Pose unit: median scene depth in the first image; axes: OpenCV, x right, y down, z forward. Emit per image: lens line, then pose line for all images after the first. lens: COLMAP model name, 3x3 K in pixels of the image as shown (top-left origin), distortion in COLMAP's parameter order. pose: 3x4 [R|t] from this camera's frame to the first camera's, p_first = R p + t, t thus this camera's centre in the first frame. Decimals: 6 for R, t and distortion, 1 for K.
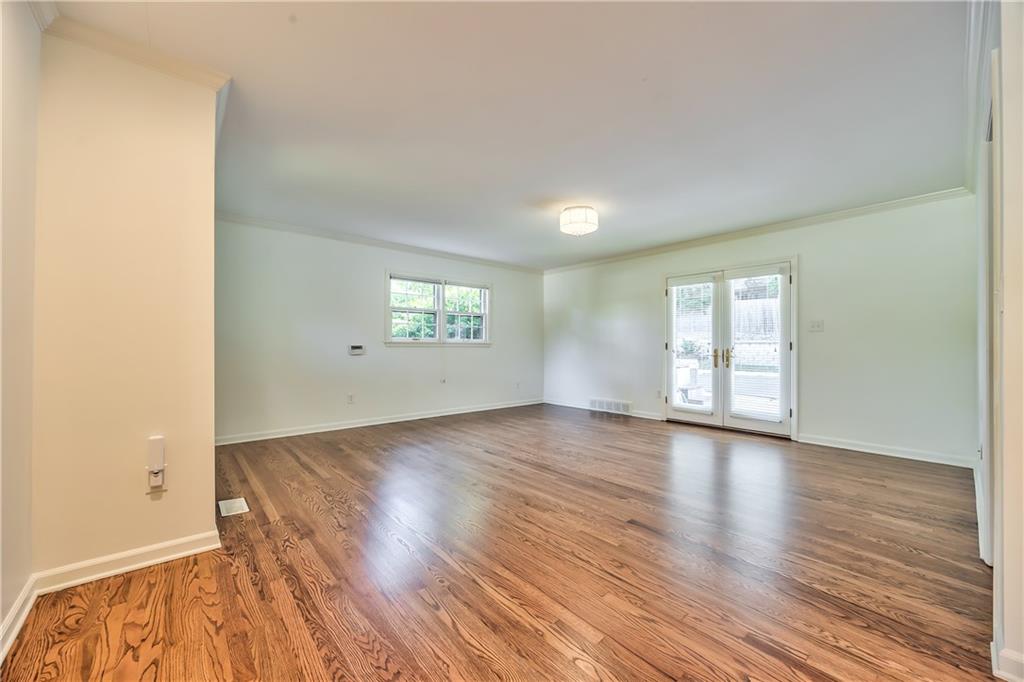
lens RADIAL K [[392.2, 0, 511.0], [0, 392.2, 345.9], [0, 0, 1]] dist [-0.002932, -0.000019]
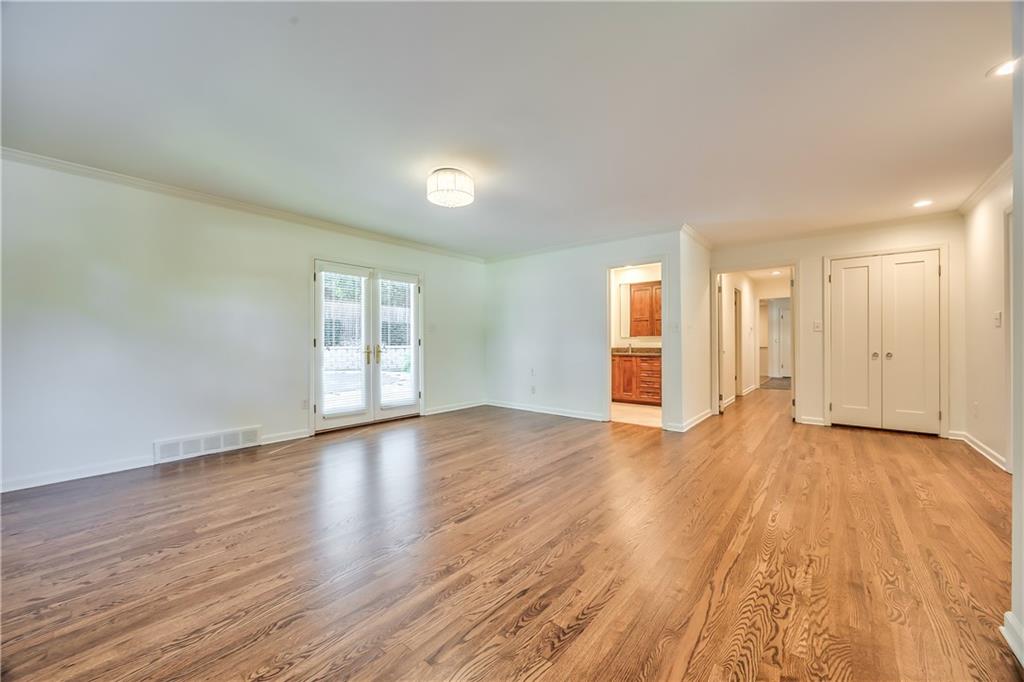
lens RADIAL K [[392.2, 0, 515.8], [0, 392.2, 341.4], [0, 0, 1]] dist [-0.002932, -0.000019]
pose [[-0.183401, 0.002913, 0.983034, -0.561479], [0.002169, 0.999994, -0.002559, 0.001227], [-0.983036, 0.001663, -0.183406, 0.873849]]
